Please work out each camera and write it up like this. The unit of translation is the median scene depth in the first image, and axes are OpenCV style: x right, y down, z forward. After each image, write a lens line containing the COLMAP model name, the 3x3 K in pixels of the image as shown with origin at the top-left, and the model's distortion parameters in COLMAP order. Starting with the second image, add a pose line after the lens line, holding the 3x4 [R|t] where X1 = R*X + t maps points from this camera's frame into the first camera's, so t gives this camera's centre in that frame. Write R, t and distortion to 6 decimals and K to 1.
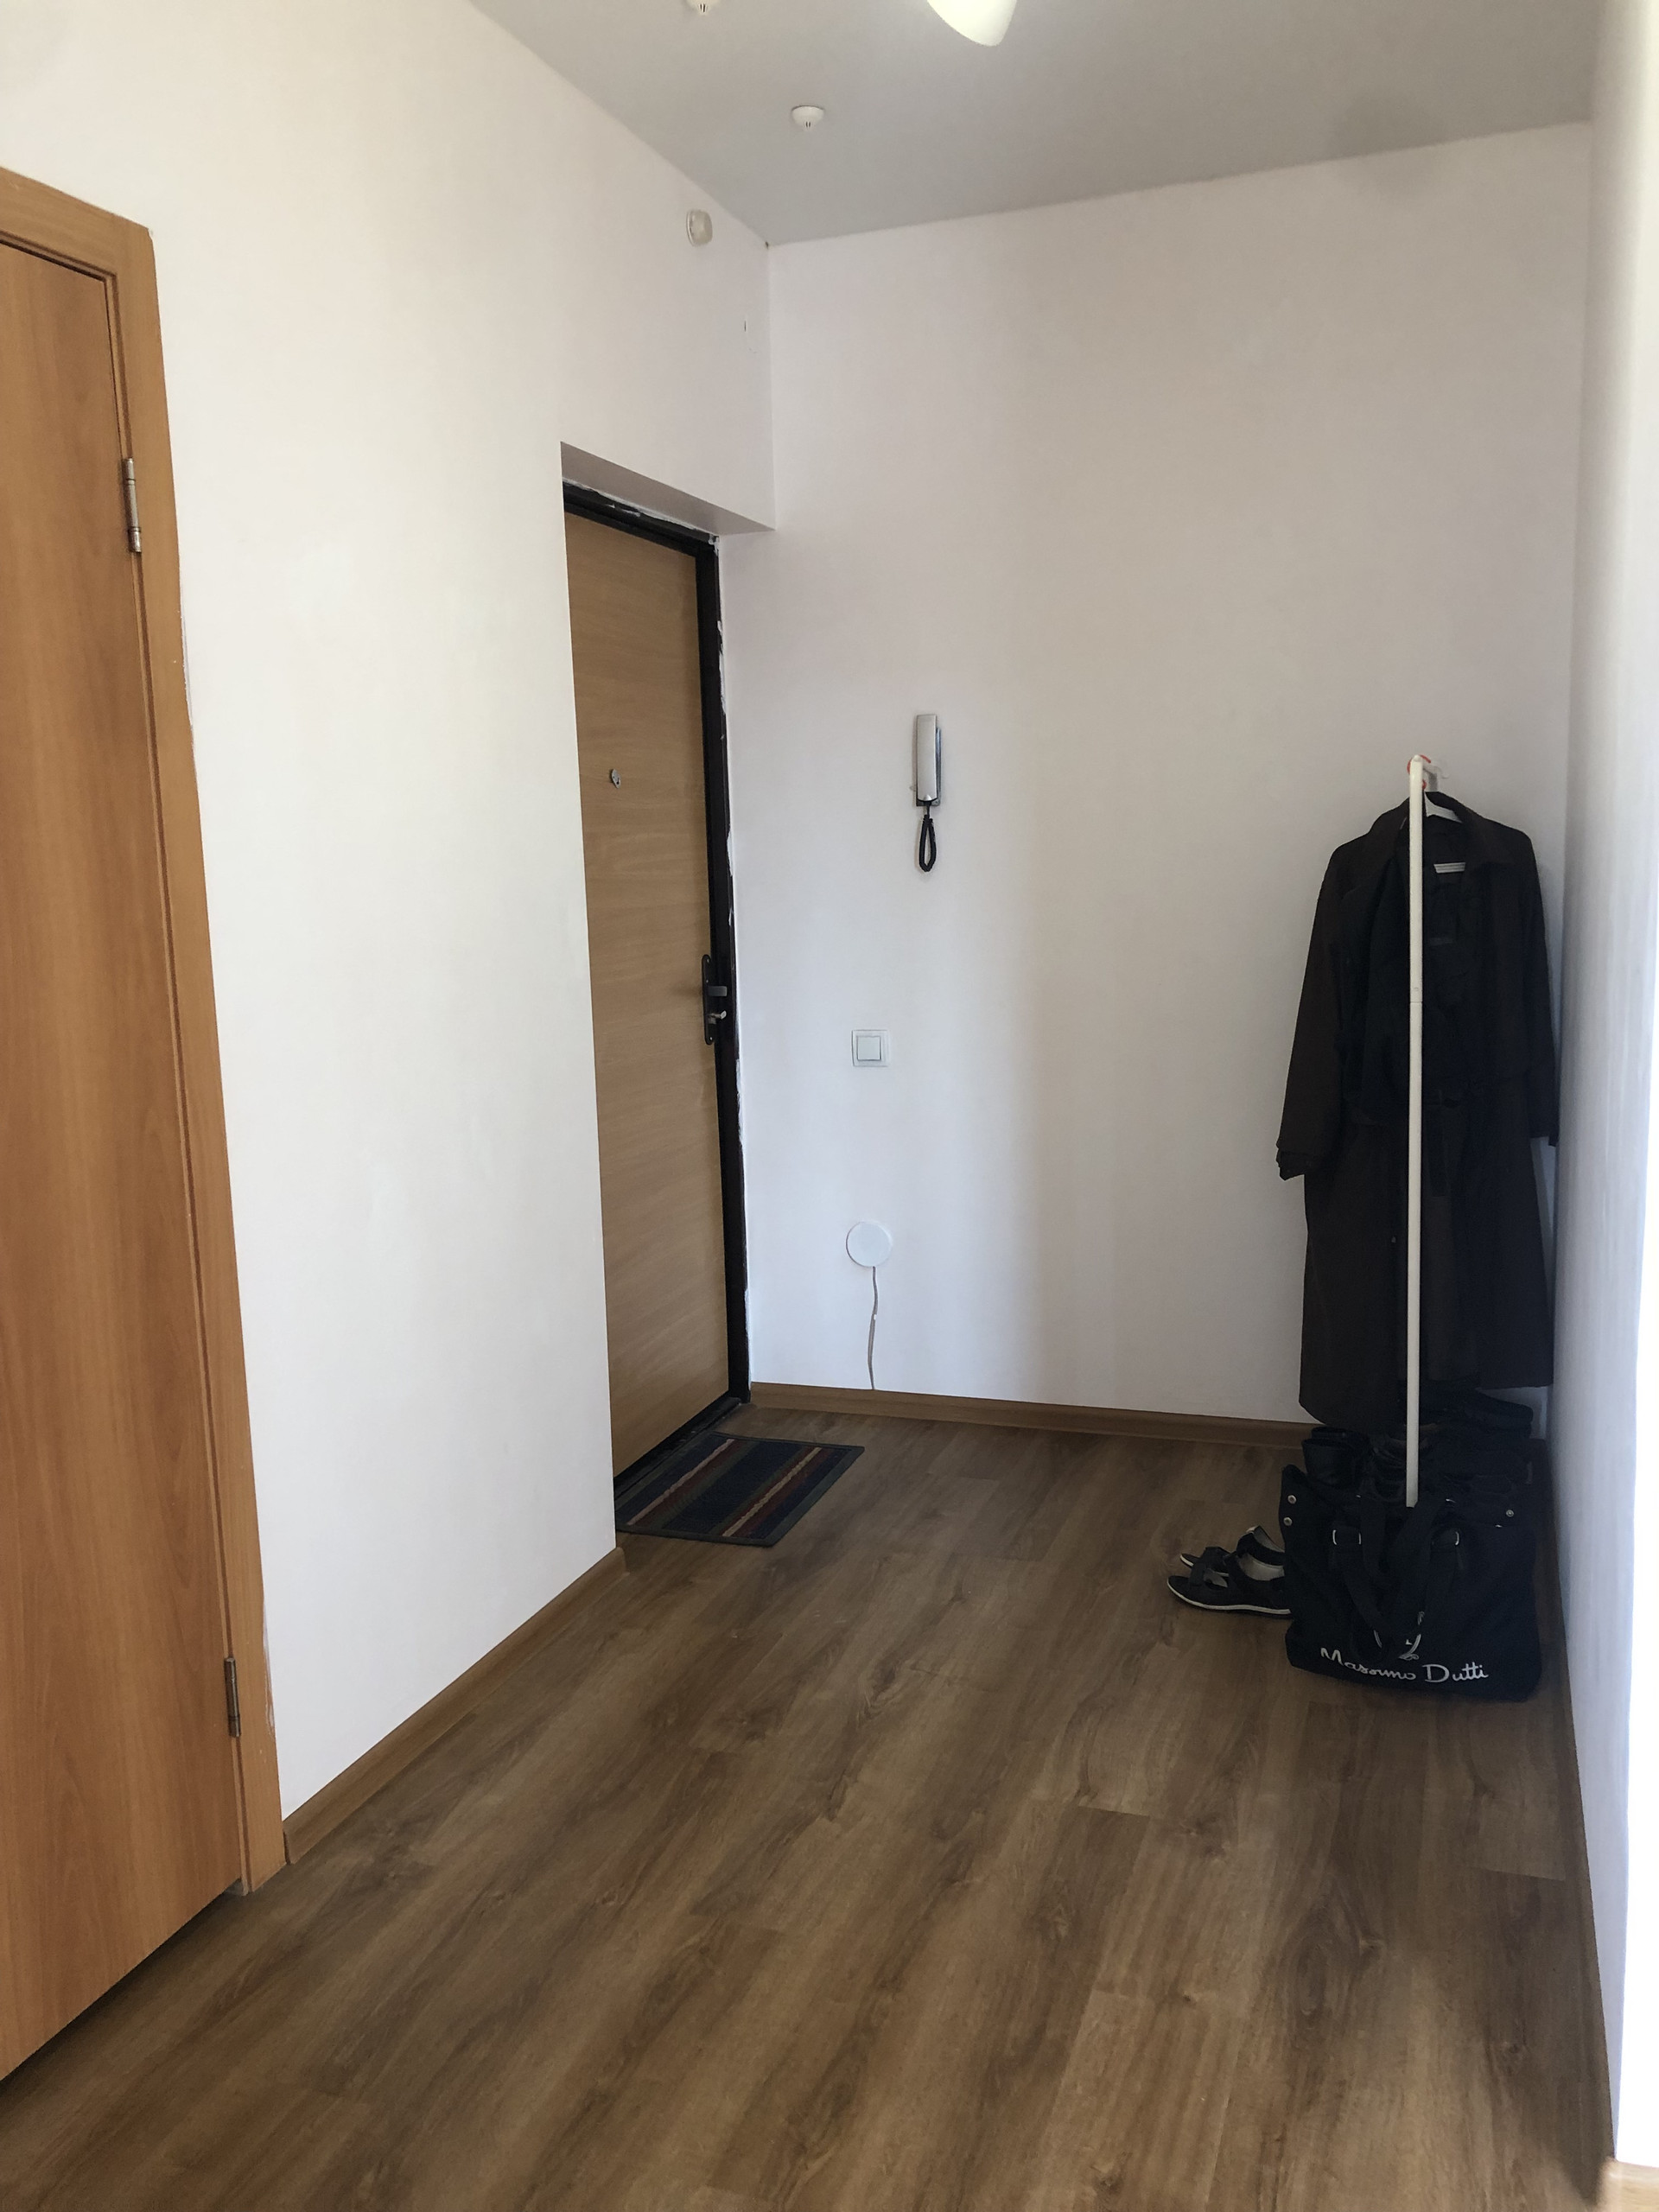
lens RADIAL K [[1808.3, 0, 829.5], [0, 1808.3, 1106.6], [0, 0, 1]] dist [-0.000765, 0.000255]
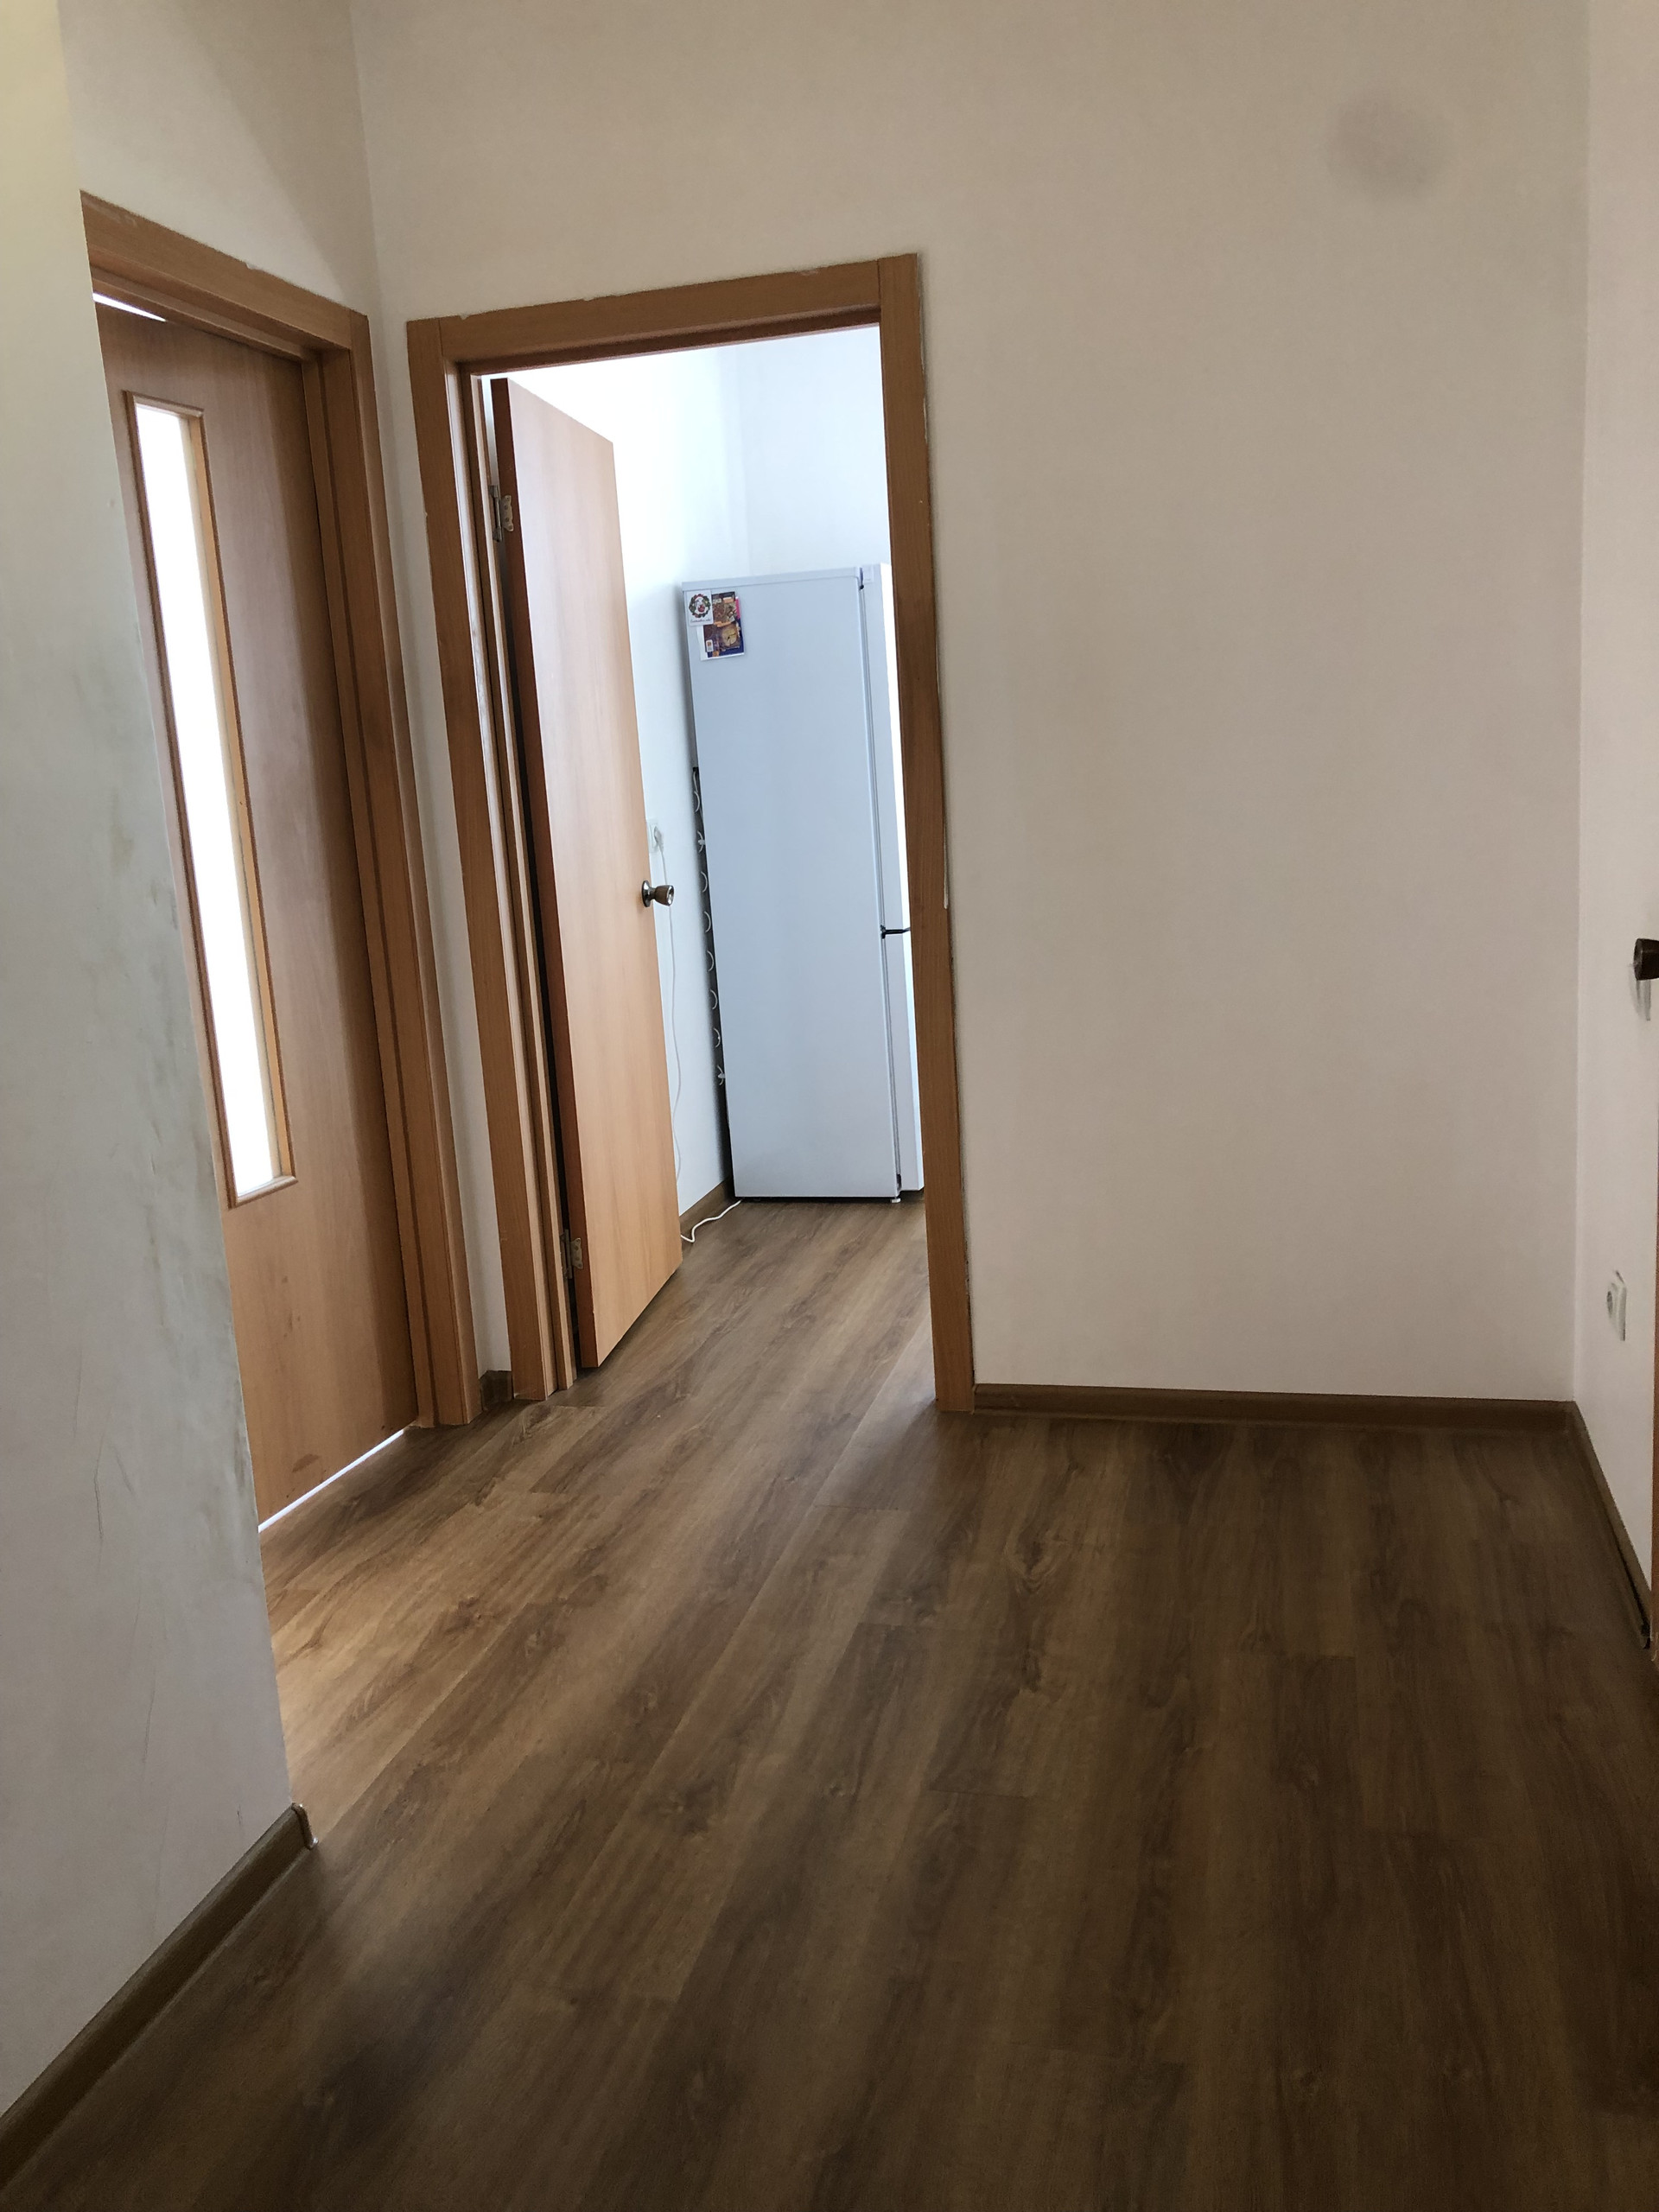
lens RADIAL K [[1808.3, 0, 828.3], [0, 1808.3, 1105.0], [0, 0, 1]] dist [-0.000765, 0.000255]
pose [[-0.990607, 0.113213, -0.076685, 0.091872], [0.082147, 0.941051, 0.328139, -0.213555], [0.109314, 0.318757, -0.941512, 1.739842]]
